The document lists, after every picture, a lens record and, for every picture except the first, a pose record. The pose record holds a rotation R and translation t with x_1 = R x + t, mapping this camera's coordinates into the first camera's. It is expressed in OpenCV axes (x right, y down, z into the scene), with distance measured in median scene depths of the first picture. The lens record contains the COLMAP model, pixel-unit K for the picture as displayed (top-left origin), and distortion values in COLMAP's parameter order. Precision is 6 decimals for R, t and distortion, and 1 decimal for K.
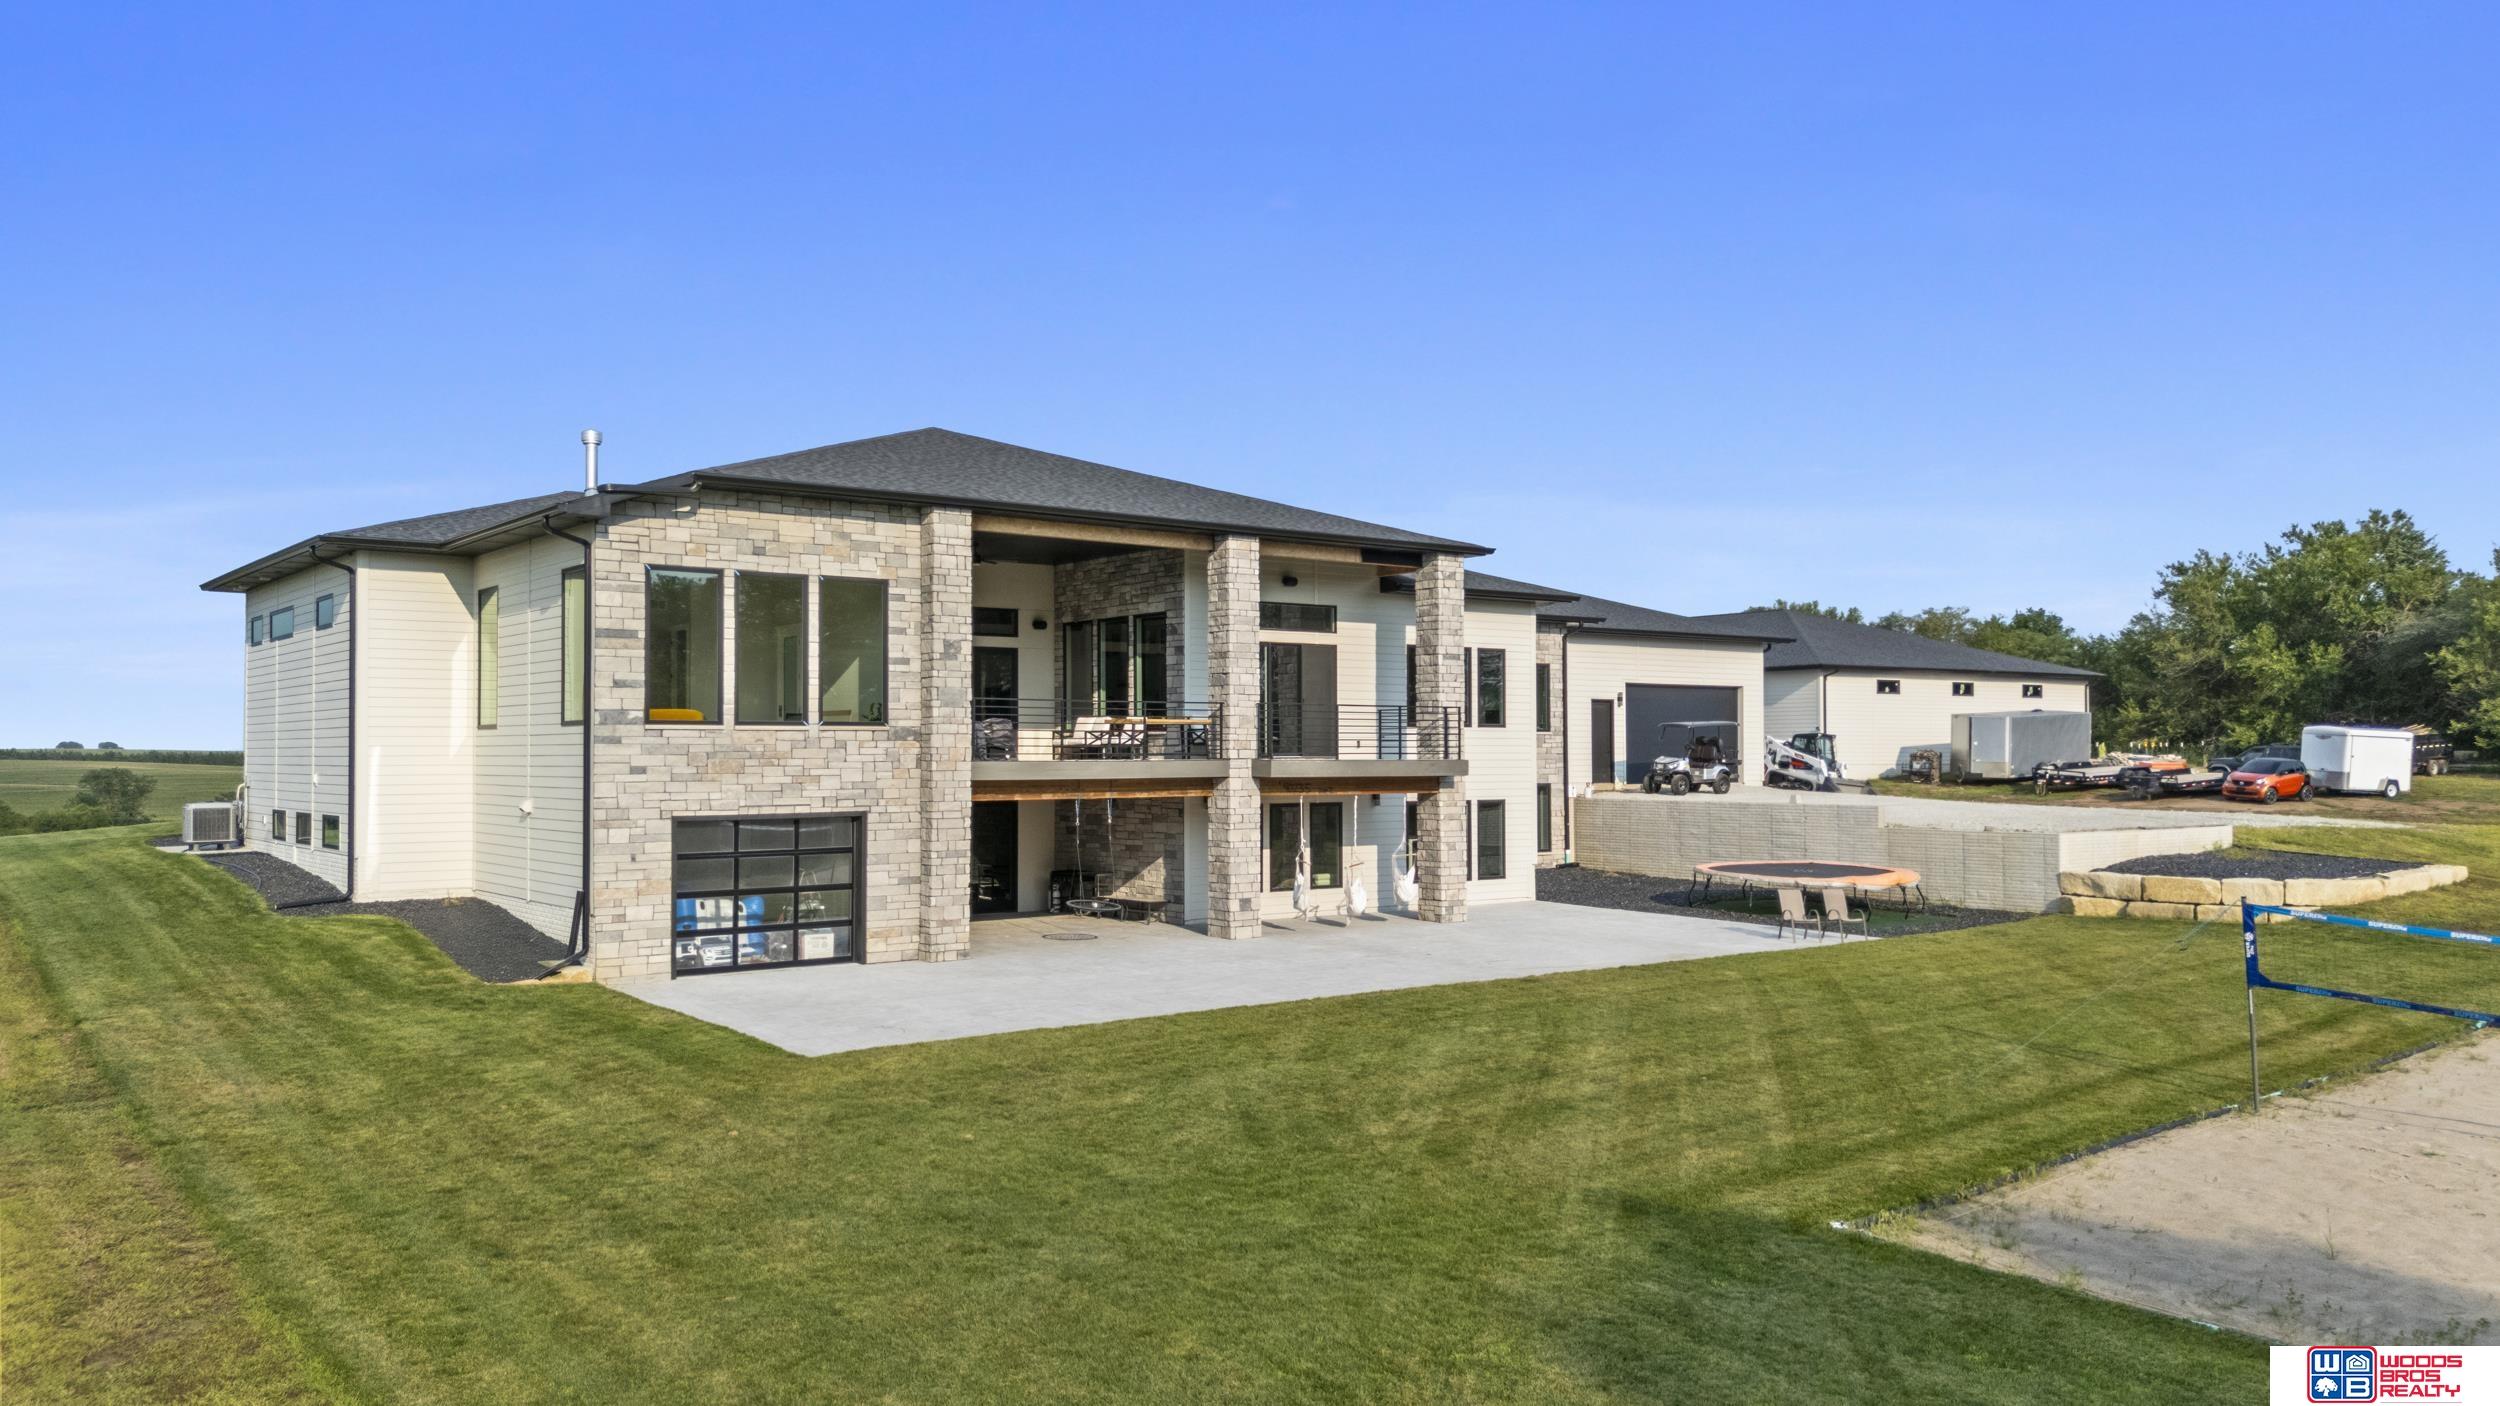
lens RADIAL K [[1832.5, 0, 1250.0], [0, 1832.5, 703.0], [0, 0, 1]] dist [0.091388, -0.109527]
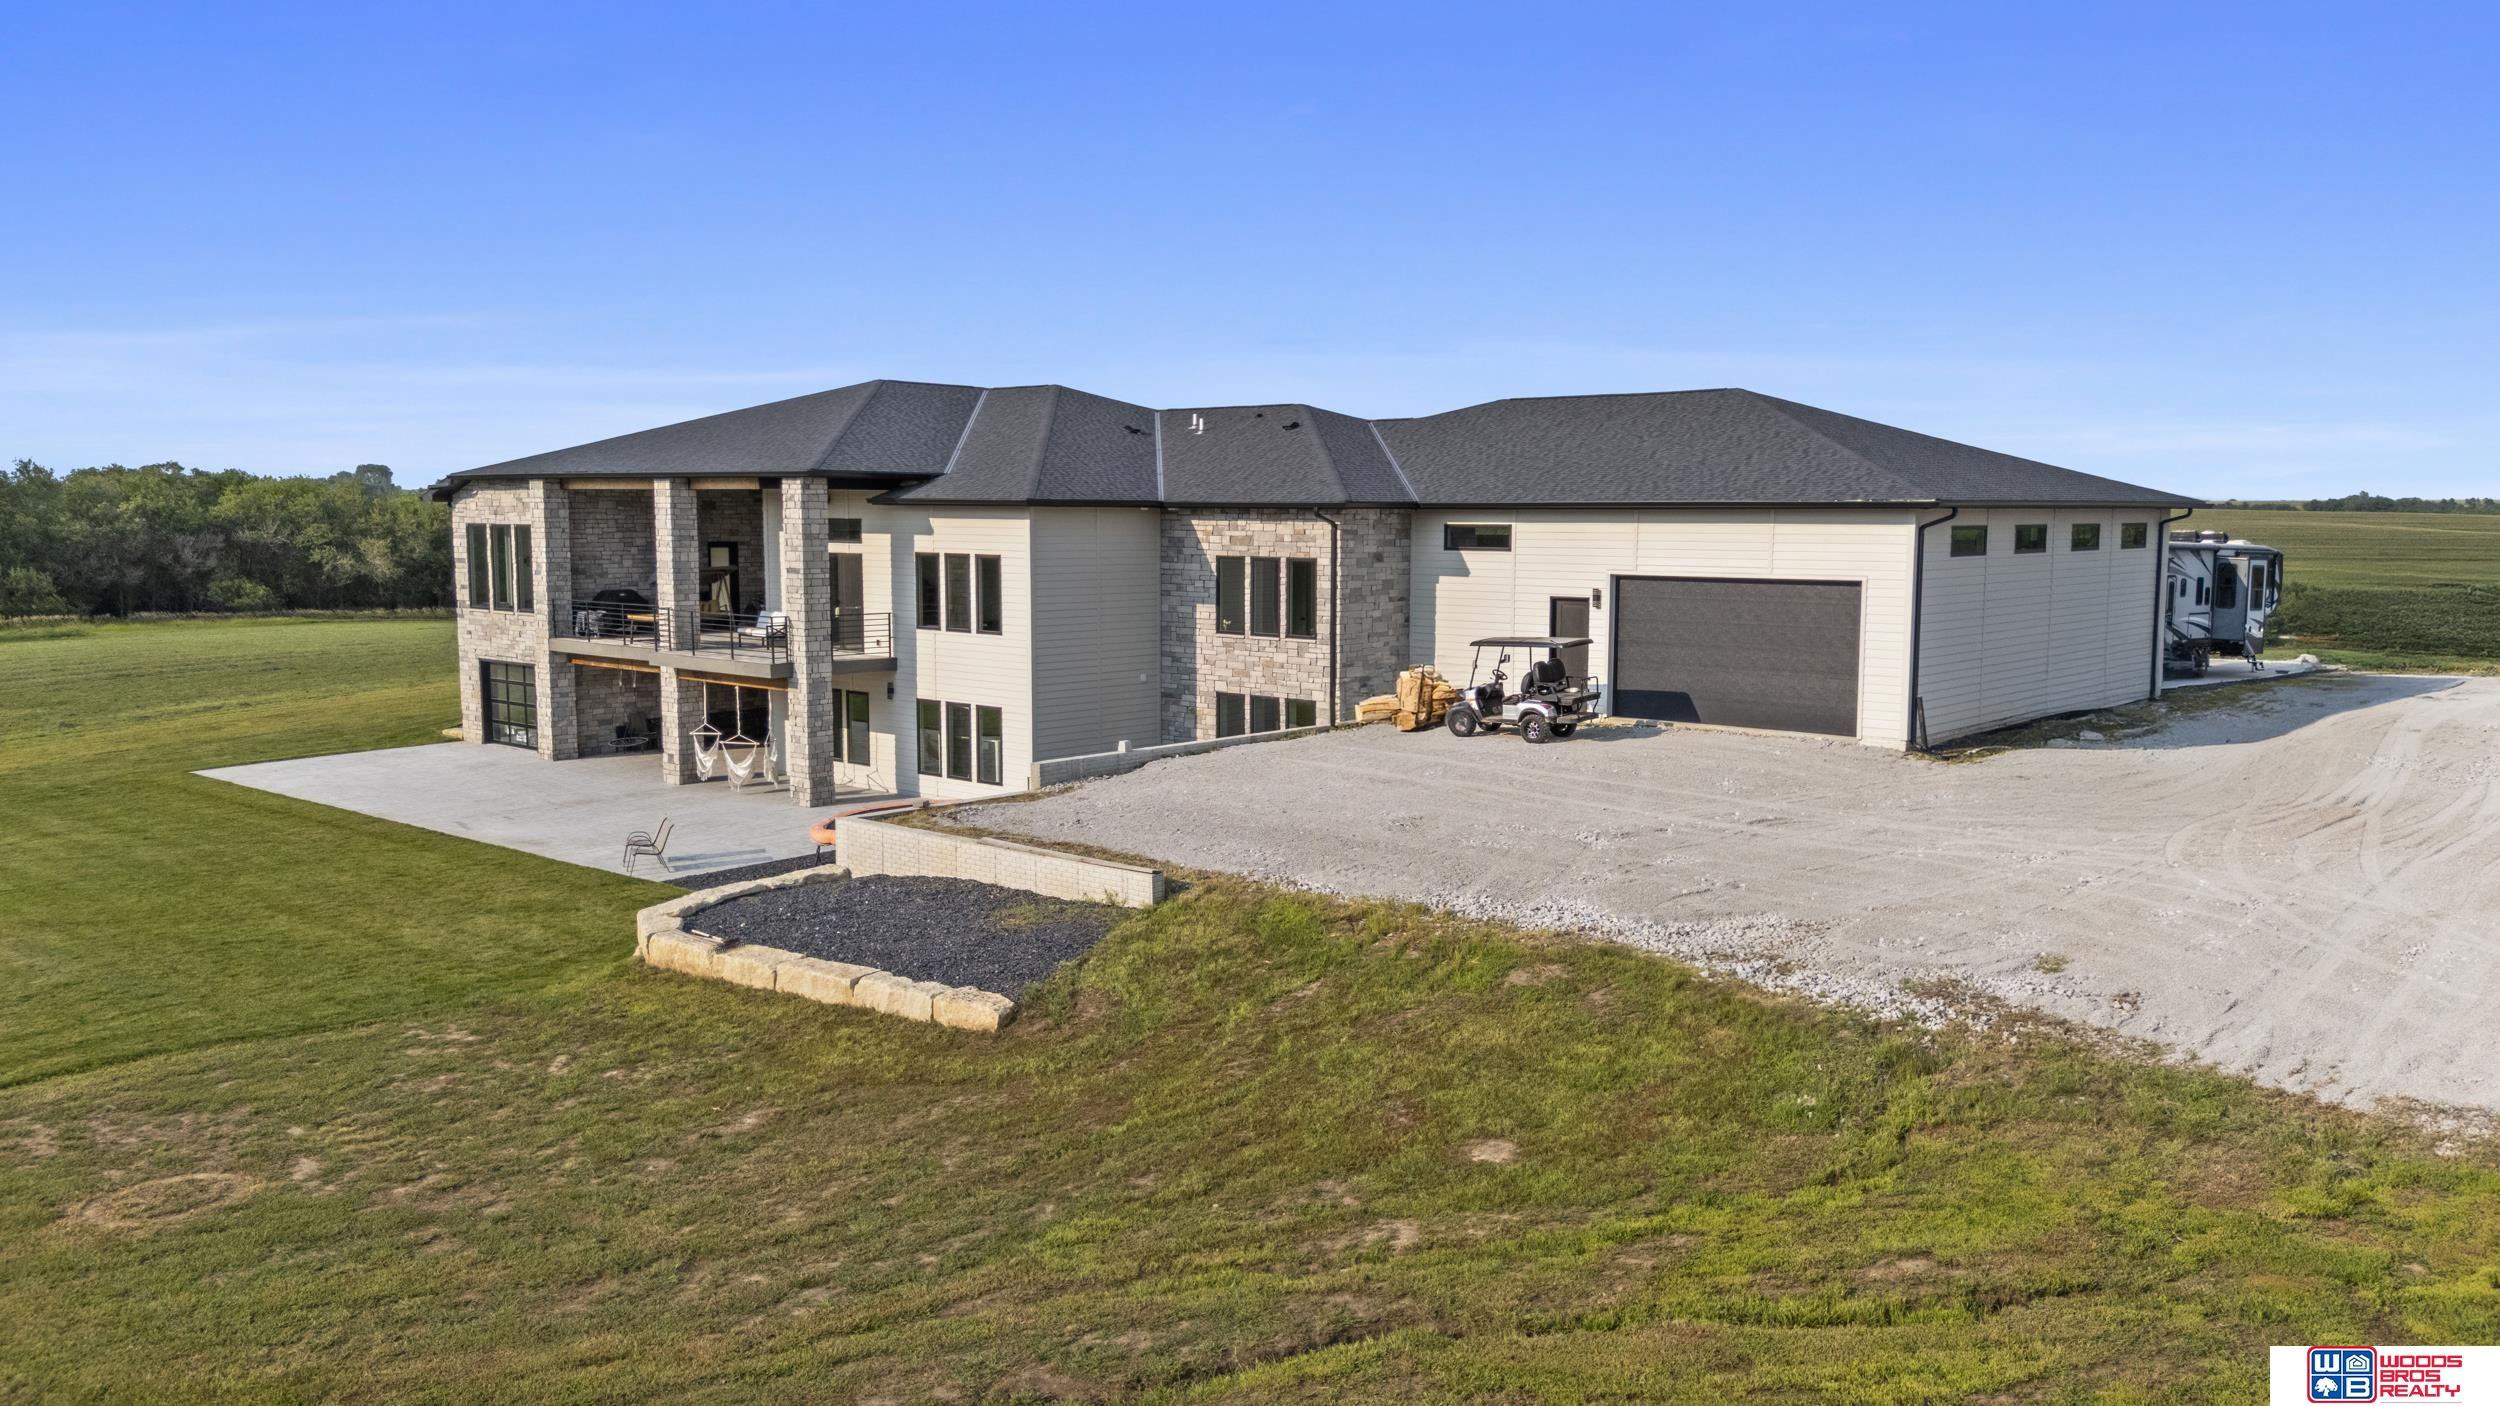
lens RADIAL K [[1868.8, 0, 1262.5], [0, 1868.8, 730.1], [0, 0, 1]] dist [0.058106, -0.001776]
pose [[0.195949, 0.118605, -0.973415, 1.602572], [0.022857, 0.991836, 0.125451, -0.081932], [0.980348, -0.046831, 0.191639, 1.313045]]
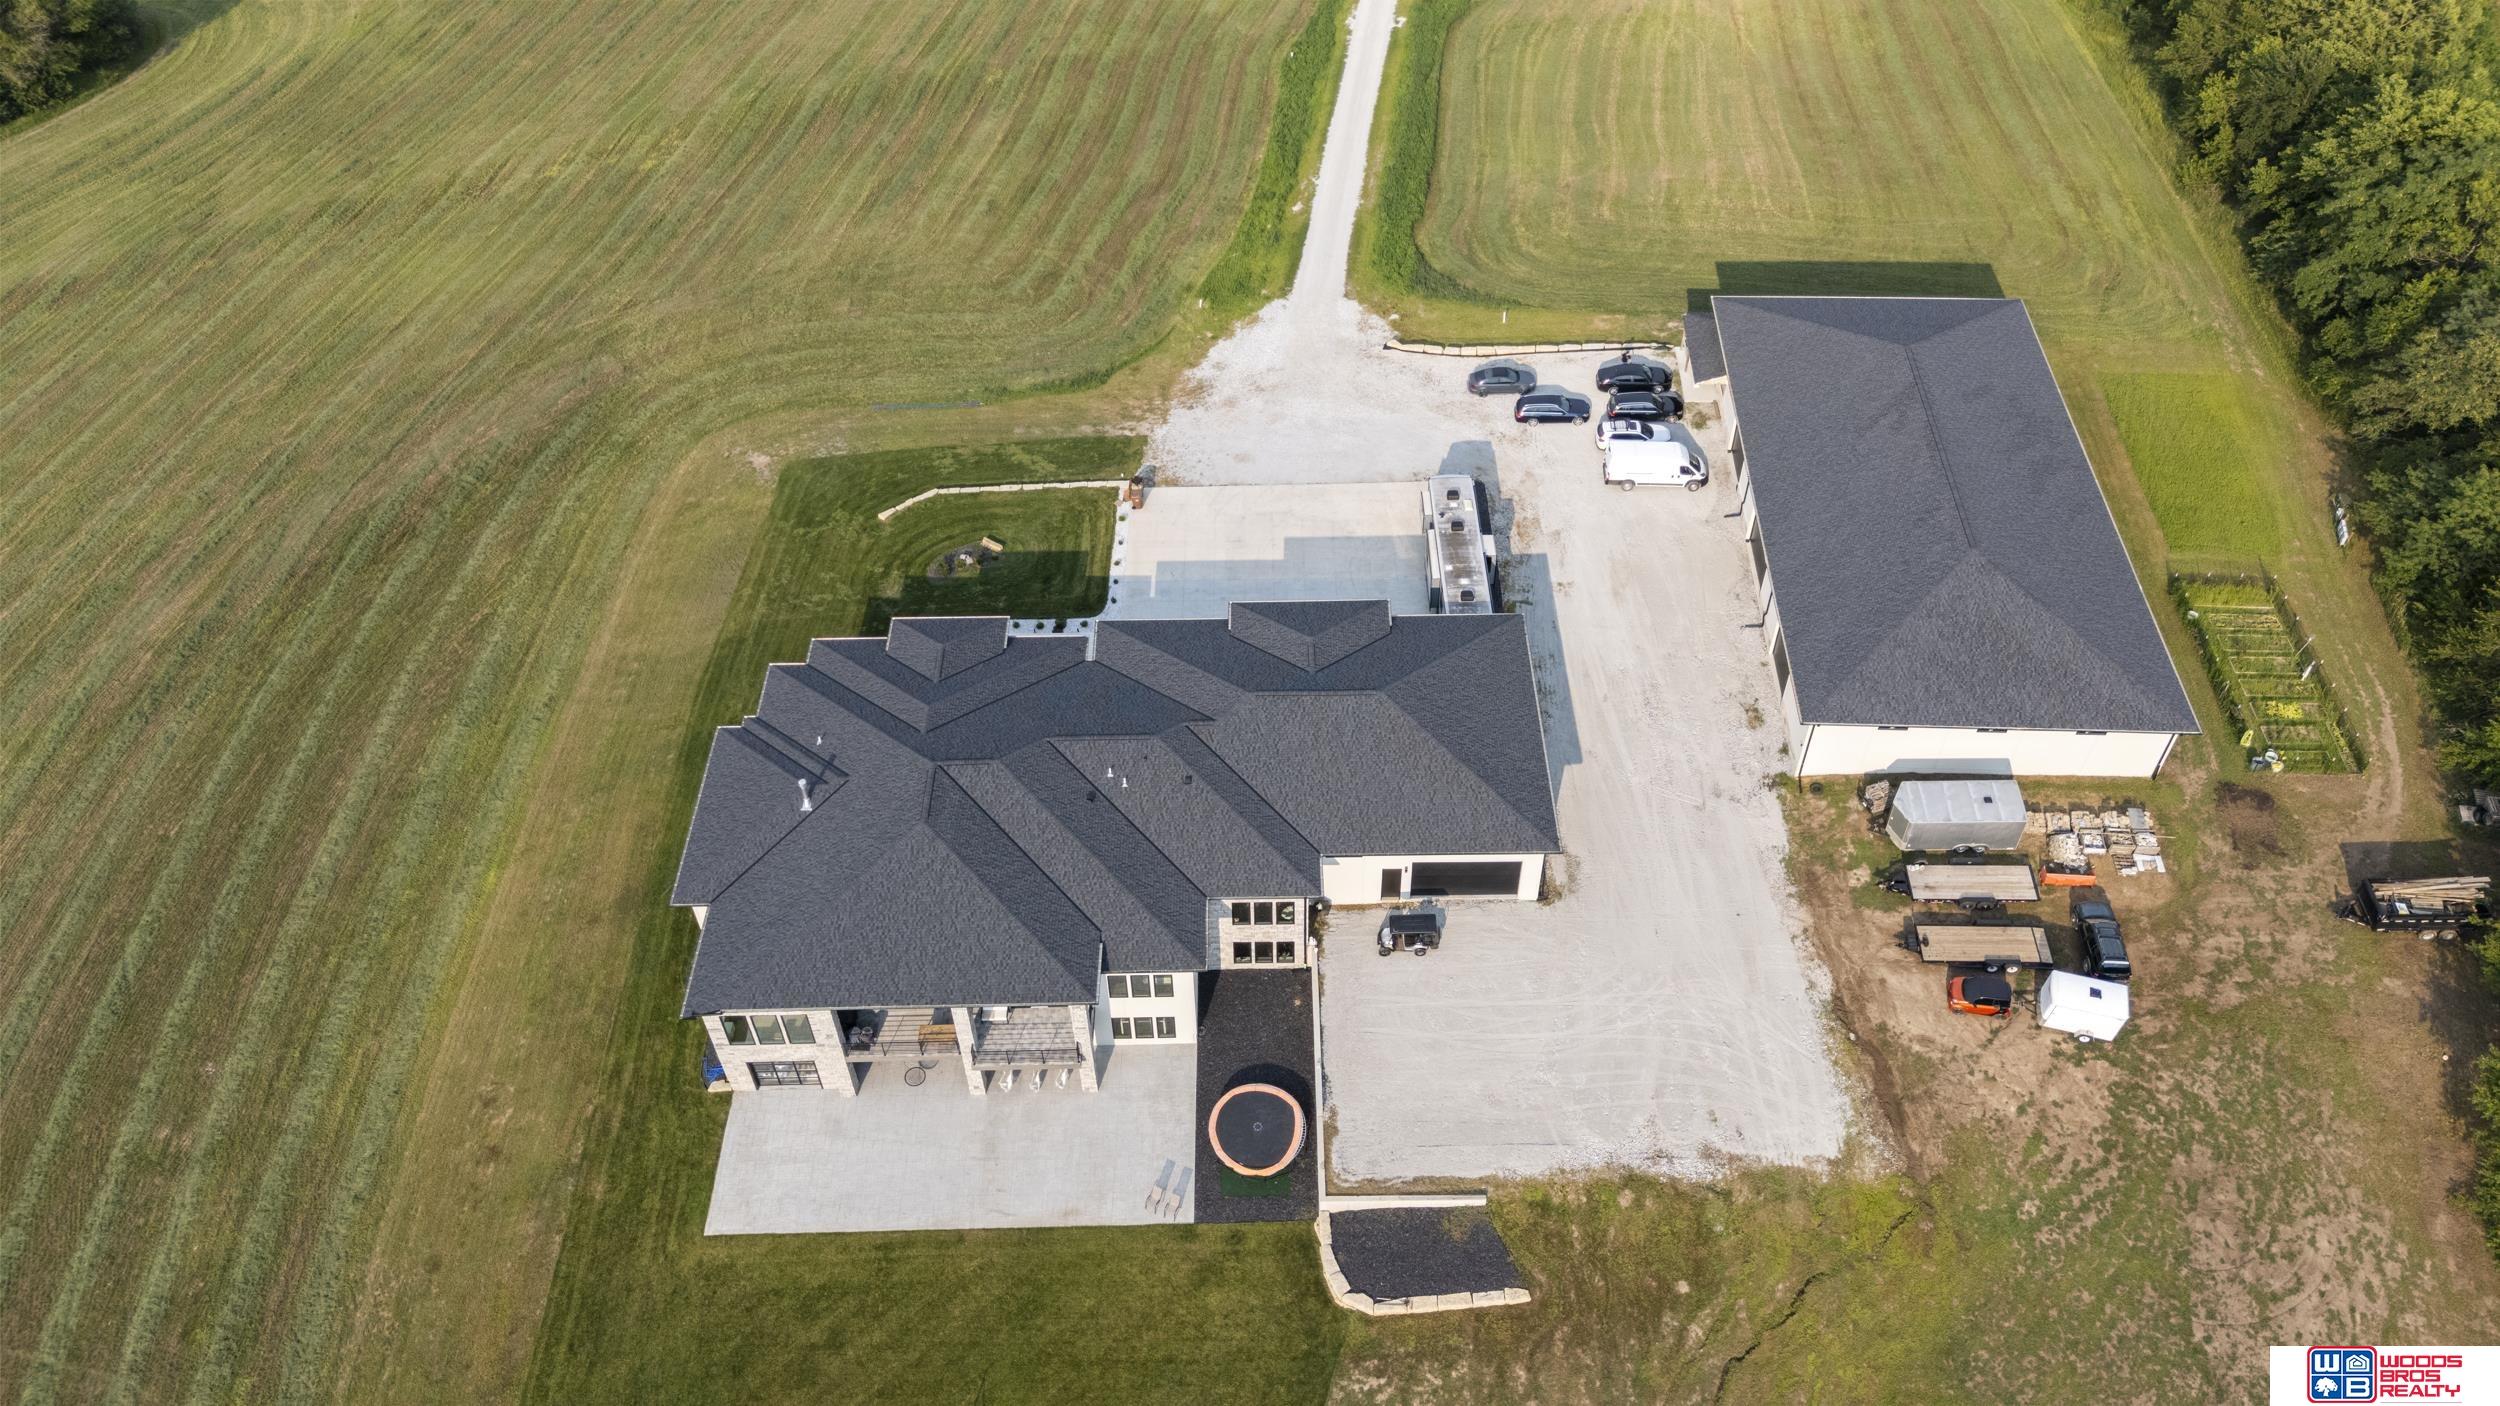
lens RADIAL K [[1832.5, 0, 1250.0], [0, 1832.5, 703.0], [0, 0, 1]] dist [0.091388, -0.109527]
pose [[0.796876, 0.429472, -0.424903, 1.315893], [0.032256, 0.672067, 0.739787, -2.420534], [0.603281, -0.603224, 0.521701, 0.239703]]
